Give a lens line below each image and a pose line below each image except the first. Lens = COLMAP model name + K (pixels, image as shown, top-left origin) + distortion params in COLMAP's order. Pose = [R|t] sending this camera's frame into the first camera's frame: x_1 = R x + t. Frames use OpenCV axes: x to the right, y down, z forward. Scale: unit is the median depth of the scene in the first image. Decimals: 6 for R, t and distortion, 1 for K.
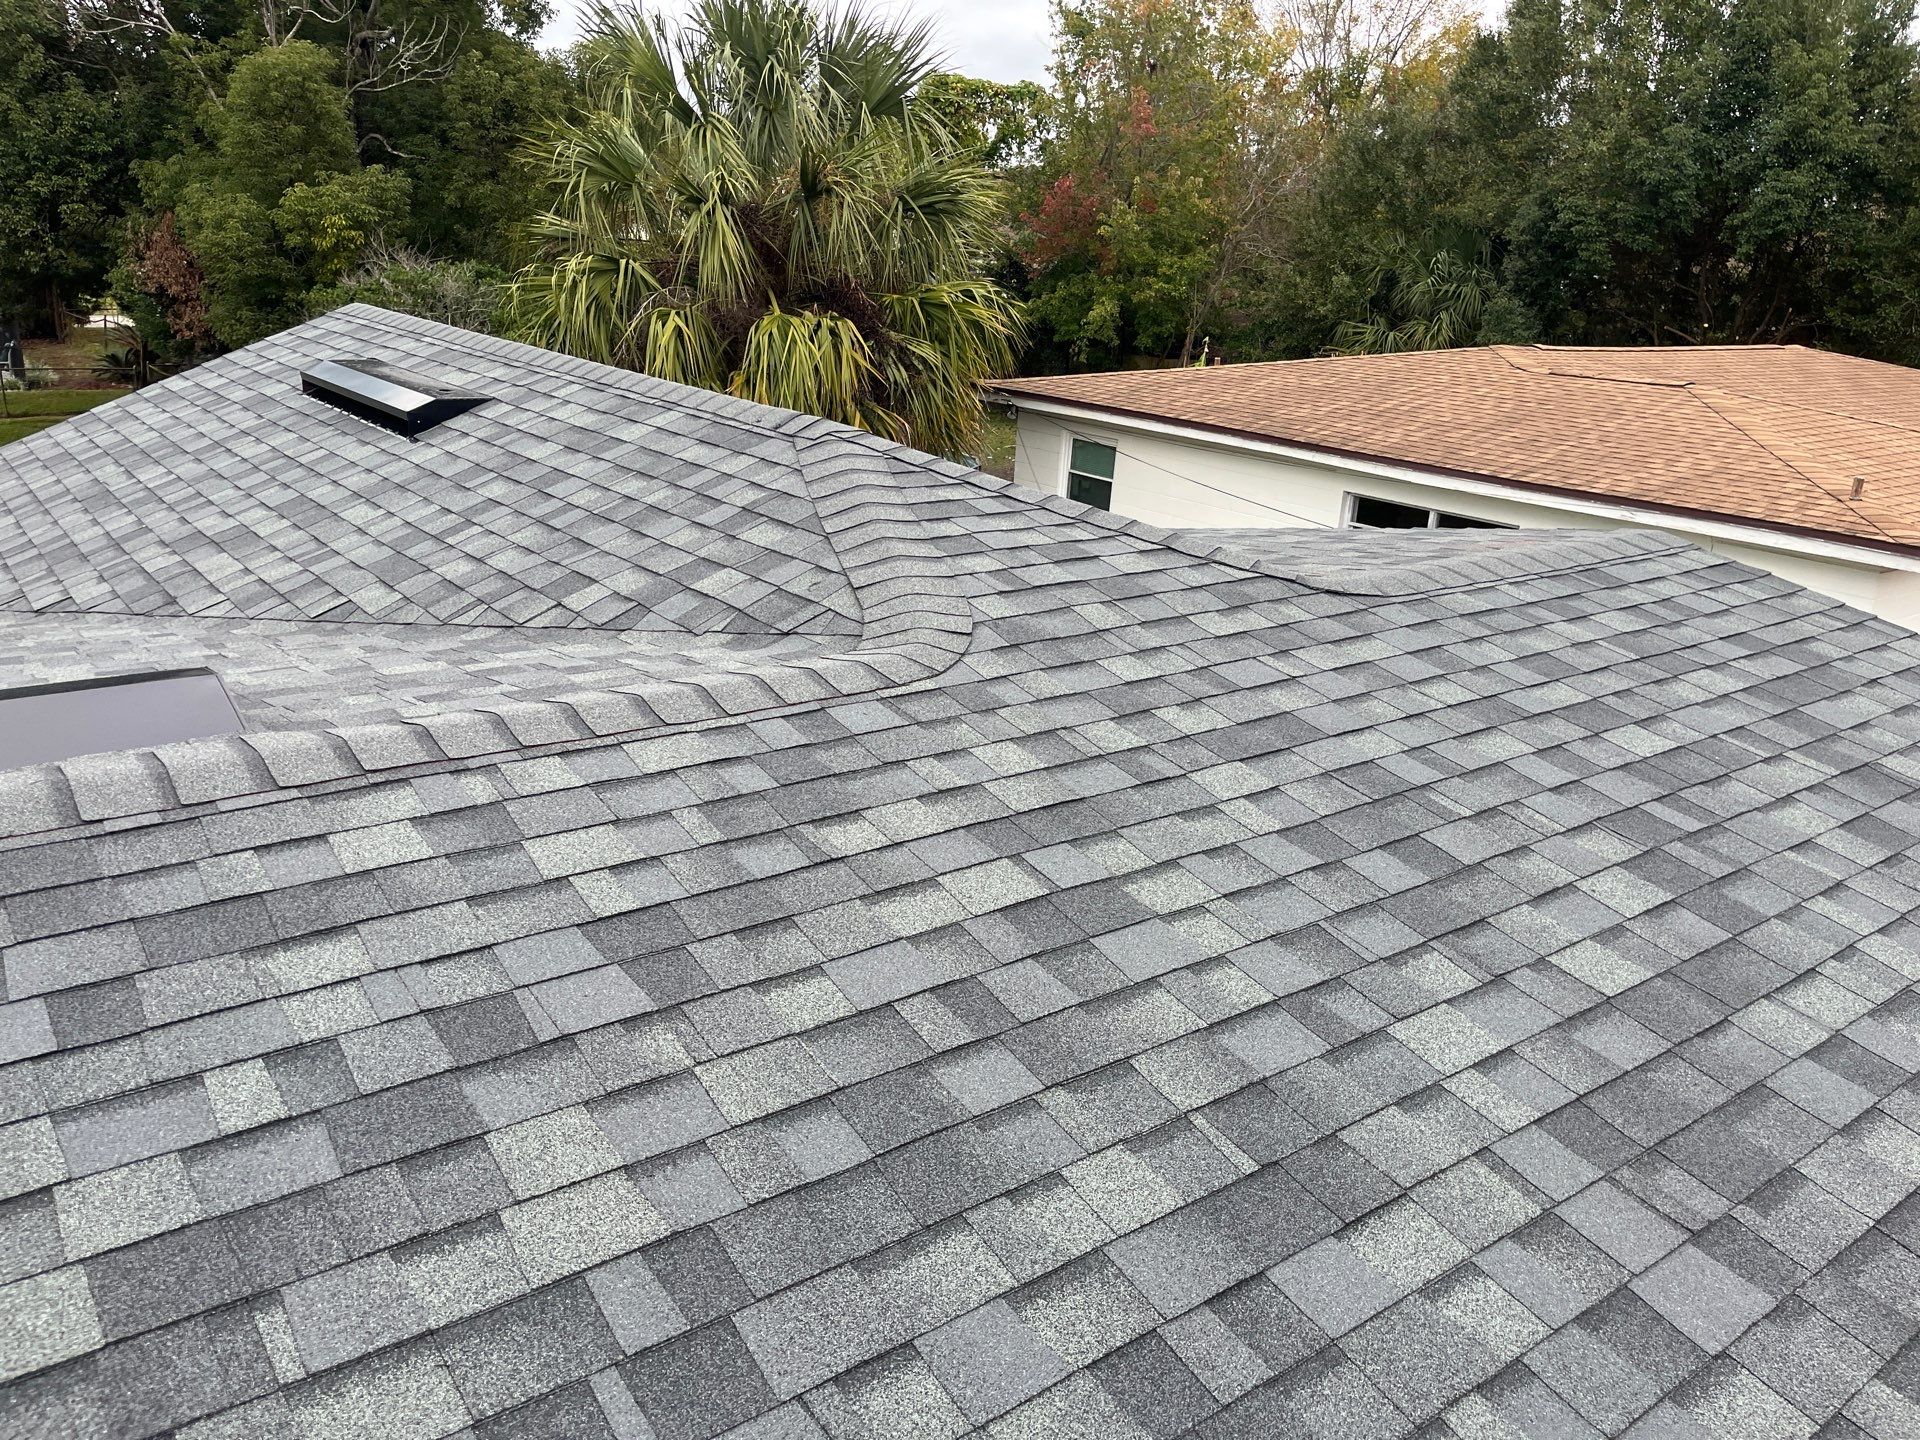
lens RADIAL K [[1436.3, 0, 960.0], [0, 1436.3, 720.0], [0, 0, 1]] dist [0.053440, -0.095433]
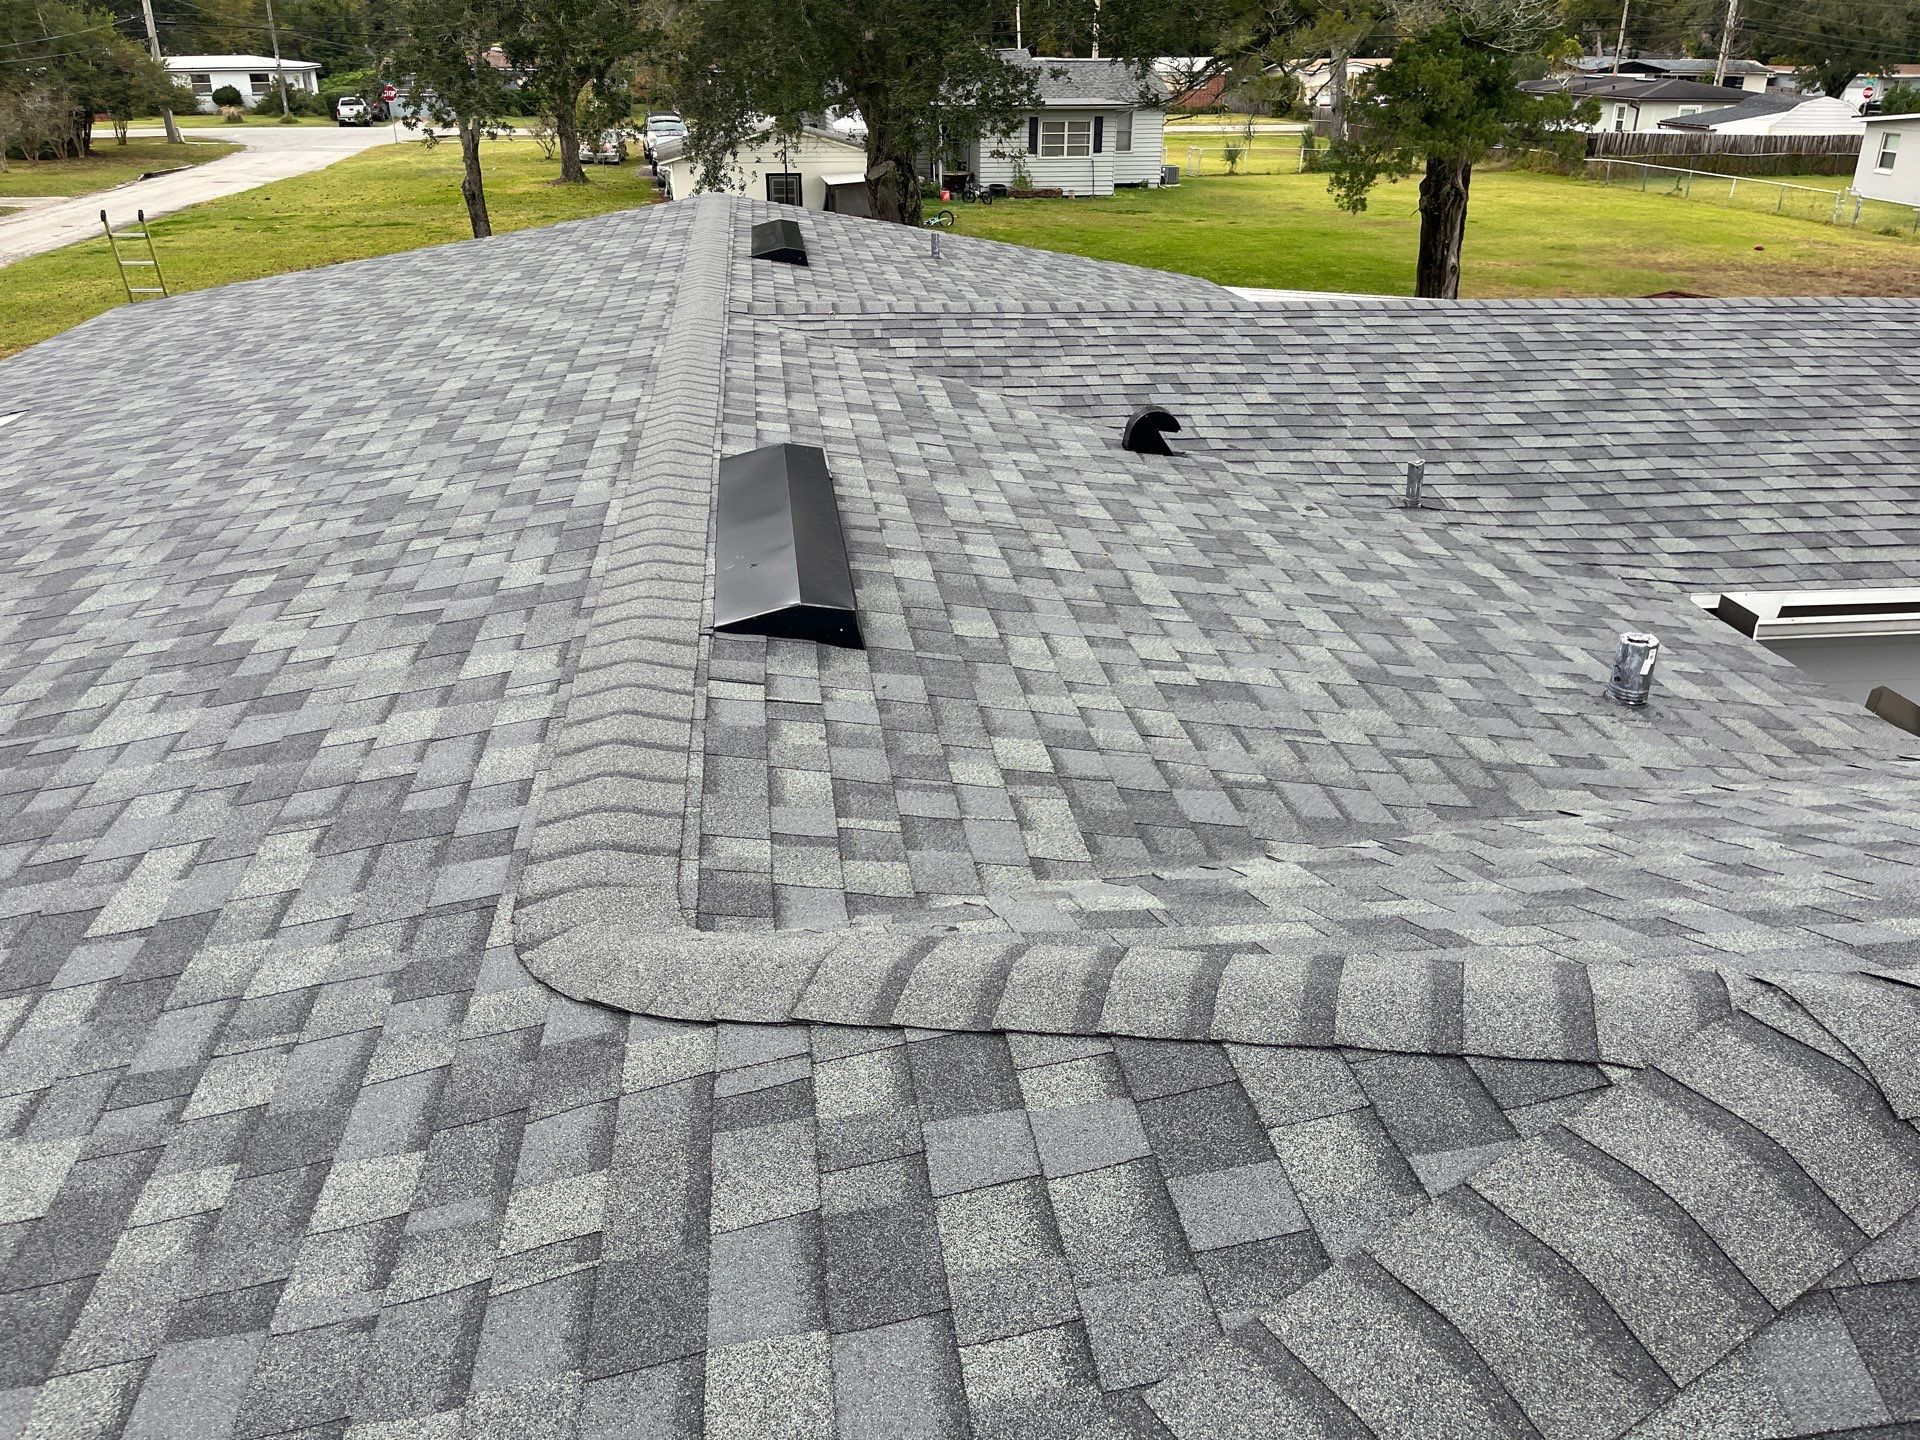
lens RADIAL K [[1436.3, 0, 960.0], [0, 1436.3, 720.0], [0, 0, 1]] dist [0.053440, -0.095433]
pose [[-0.485732, 0.317828, -0.814279, 0.489719], [-0.311498, 0.807457, 0.500980, -0.636603], [0.816721, 0.496989, -0.293205, 1.572306]]
